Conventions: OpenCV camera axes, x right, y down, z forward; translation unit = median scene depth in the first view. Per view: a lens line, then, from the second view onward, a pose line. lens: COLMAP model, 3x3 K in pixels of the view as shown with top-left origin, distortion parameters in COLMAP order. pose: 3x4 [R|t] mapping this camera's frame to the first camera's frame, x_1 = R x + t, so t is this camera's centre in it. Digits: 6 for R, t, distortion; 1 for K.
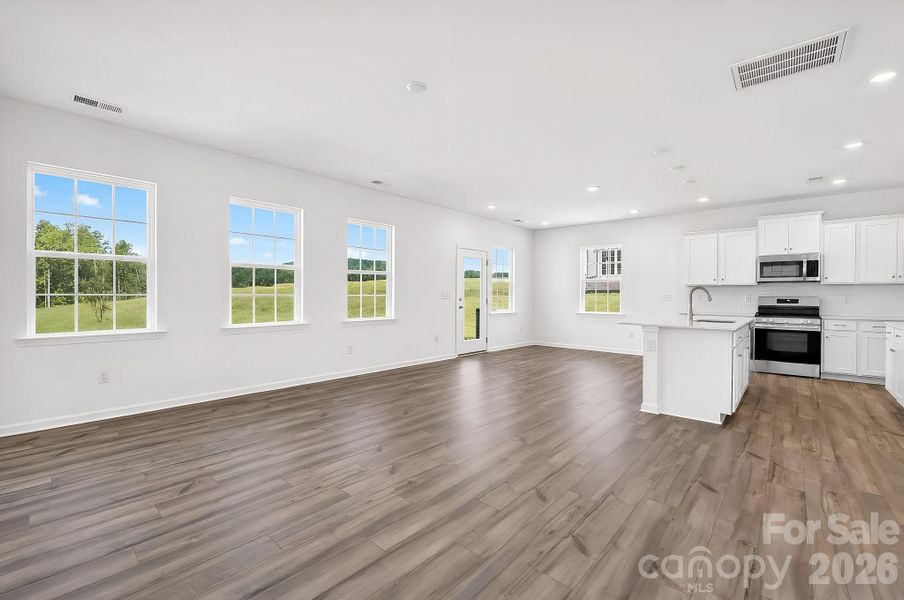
lens RADIAL K [[386.5, 0, 456.9], [0, 386.5, 300.1], [0, 0, 1]] dist [0.002978, 0.000328]
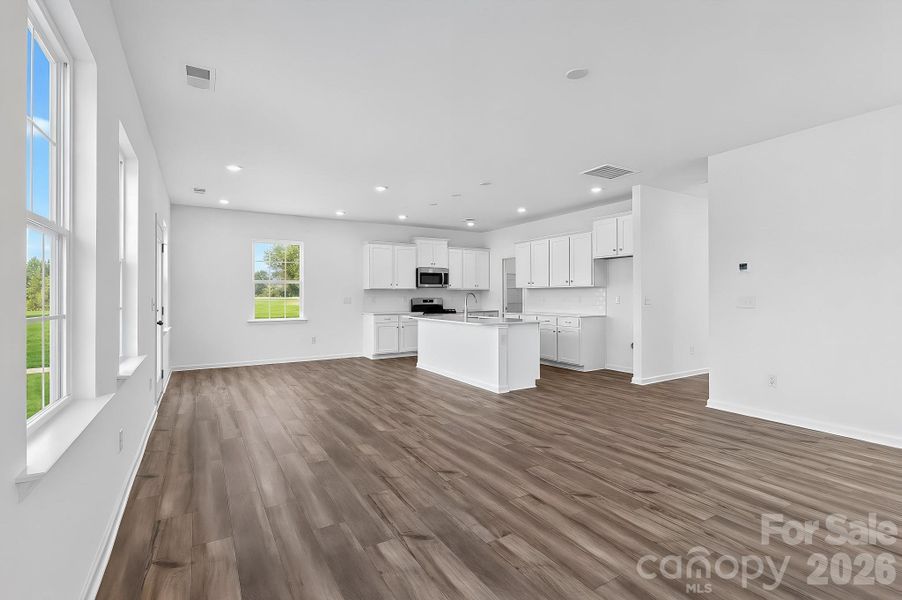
lens RADIAL K [[416.4, 0, 451.0], [0, 416.4, 300.0], [0, 0, 1]] dist [-0.001908, -0.000579]
pose [[0.309091, -0.019986, 0.950822, -0.672866], [0.018214, 0.999720, 0.015093, -0.028668], [-0.950858, 0.012653, 0.309369, 0.600623]]
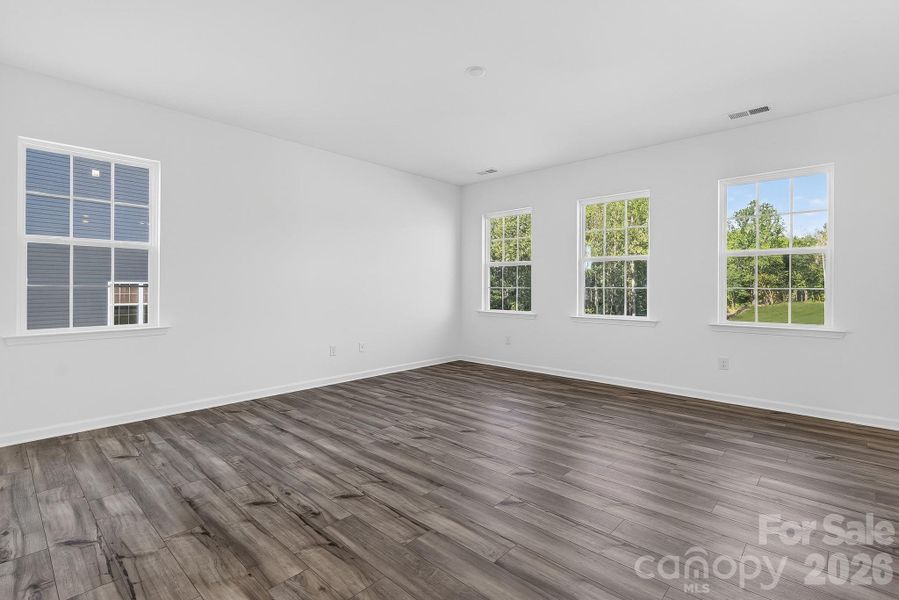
lens RADIAL K [[415.0, 0, 449.5], [0, 415.0, 300.0], [0, 0, 1]] dist [-0.001908, -0.000579]
pose [[-0.030212, 0.007299, -0.999517, 0.567239], [-0.012058, 0.999898, 0.007666, 0.008349], [0.999471, 0.012284, -0.030121, 0.592206]]
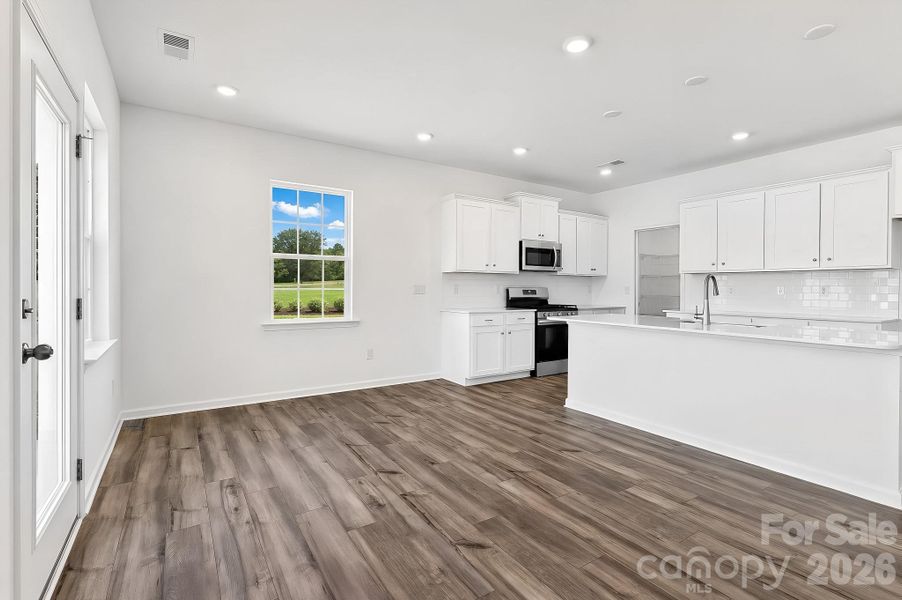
lens RADIAL K [[416.4, 0, 451.0], [0, 416.4, 300.0], [0, 0, 1]] dist [-0.001908, -0.000579]
pose [[0.277112, -0.034270, 0.960226, -0.177975], [0.009974, 0.999412, 0.032791, -0.016000], [-0.960786, 0.000490, 0.277291, 1.165874]]
